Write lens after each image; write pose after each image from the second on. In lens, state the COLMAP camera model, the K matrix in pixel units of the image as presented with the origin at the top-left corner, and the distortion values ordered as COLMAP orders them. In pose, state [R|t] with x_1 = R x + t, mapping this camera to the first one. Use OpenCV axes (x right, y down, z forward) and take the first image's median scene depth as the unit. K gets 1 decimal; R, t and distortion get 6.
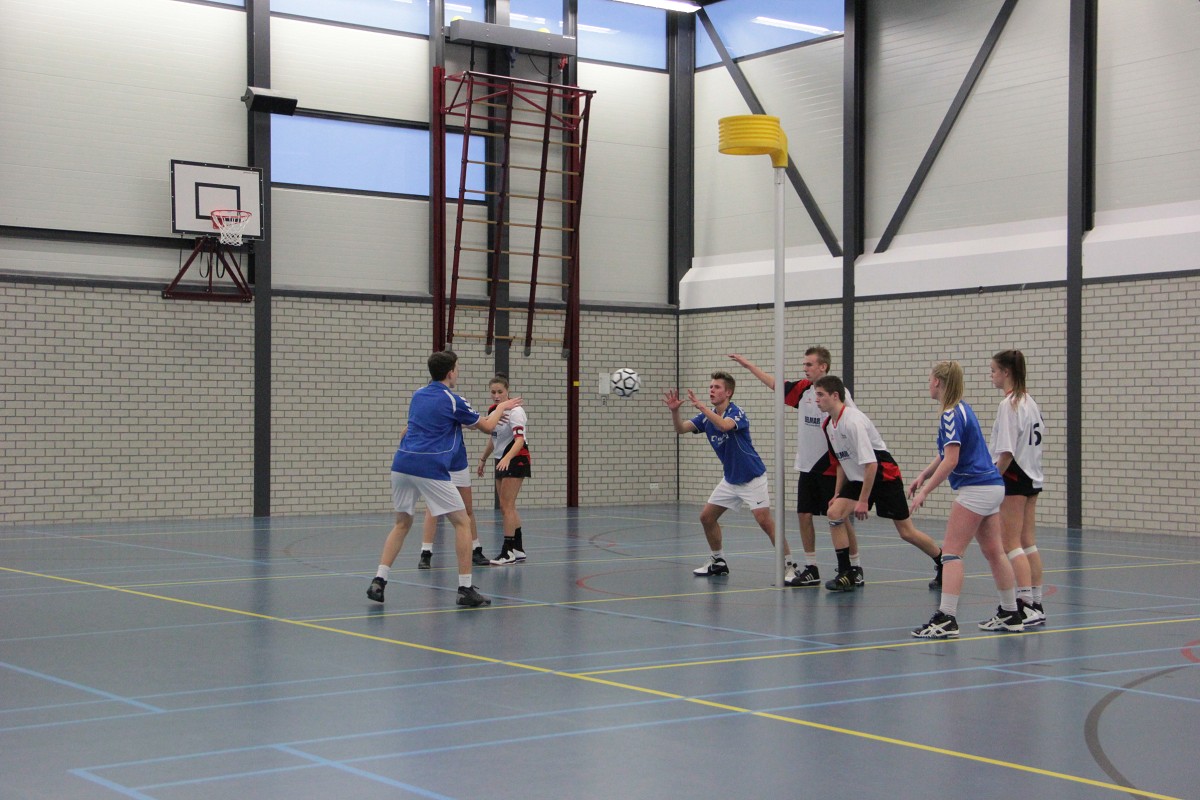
lens RADIAL K [[1888.1, 0, 616.2], [0, 1888.1, 410.4], [0, 0, 1]] dist [0.226520, 0.000000]
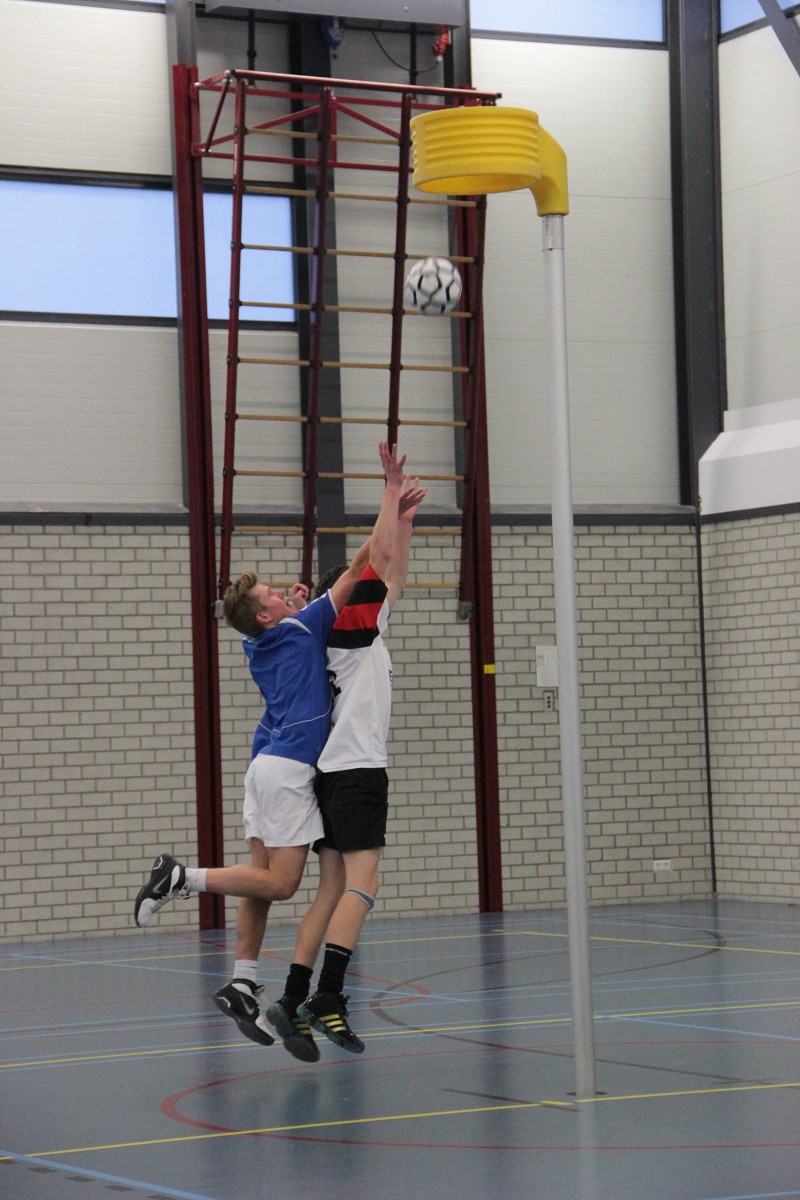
lens RADIAL K [[3470.8, 0, 405.1], [0, 3470.8, 602.4], [0, 0, 1]] dist [0.706867, 0.000000]
pose [[0.990089, -0.040787, -0.134390, 0.083814], [0.036463, 0.998740, -0.034481, -0.000523], [0.135627, 0.029239, 0.990328, 0.065021]]
